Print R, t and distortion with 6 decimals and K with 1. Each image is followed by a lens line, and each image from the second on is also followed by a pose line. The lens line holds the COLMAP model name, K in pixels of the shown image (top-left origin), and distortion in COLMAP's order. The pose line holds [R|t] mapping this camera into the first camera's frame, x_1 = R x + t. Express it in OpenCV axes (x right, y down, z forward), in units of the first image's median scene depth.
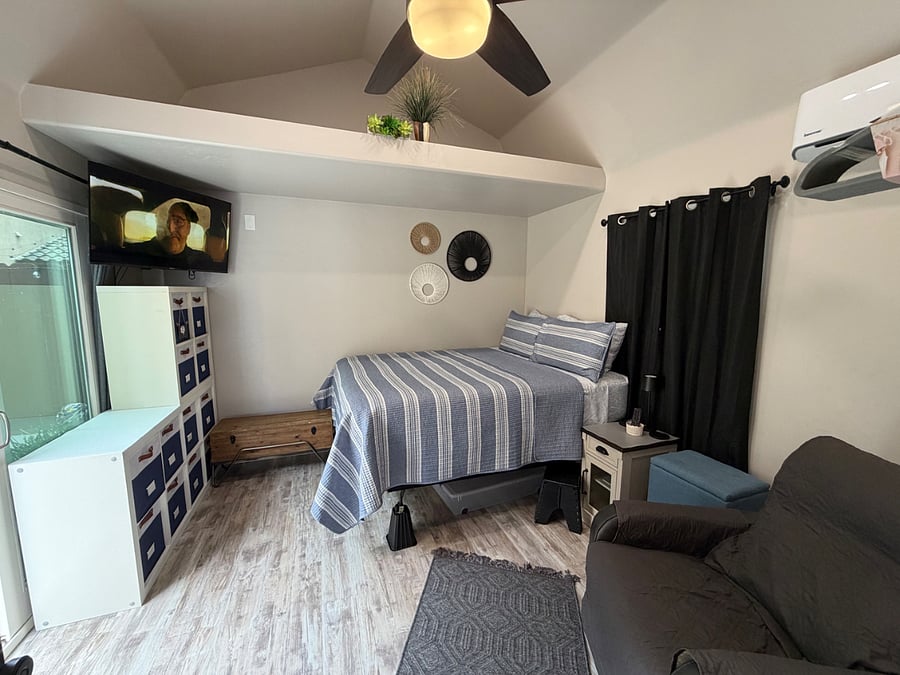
lens RADIAL K [[358.3, 0, 448.7], [0, 358.3, 337.4], [0, 0, 1]] dist [-0.002837, -0.000079]
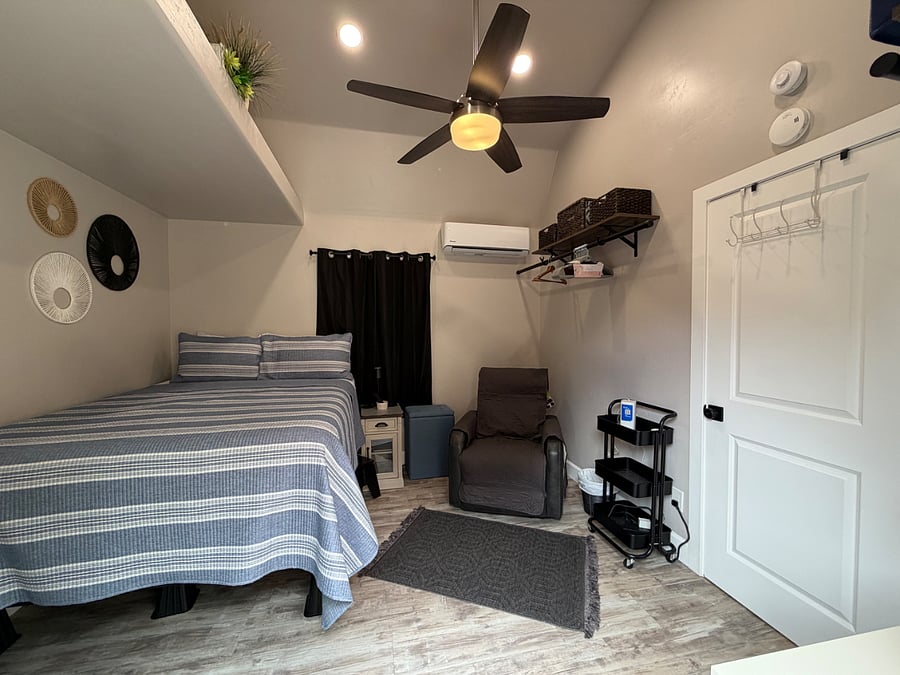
lens RADIAL K [[358.3, 0, 449.1], [0, 358.3, 334.9], [0, 0, 1]] dist [-0.002837, -0.000079]
pose [[0.122380, -0.024208, 0.992188, -0.976017], [0.137452, 0.990482, 0.007212, 0.007669], [-0.982919, 0.135495, 0.124543, 0.607608]]
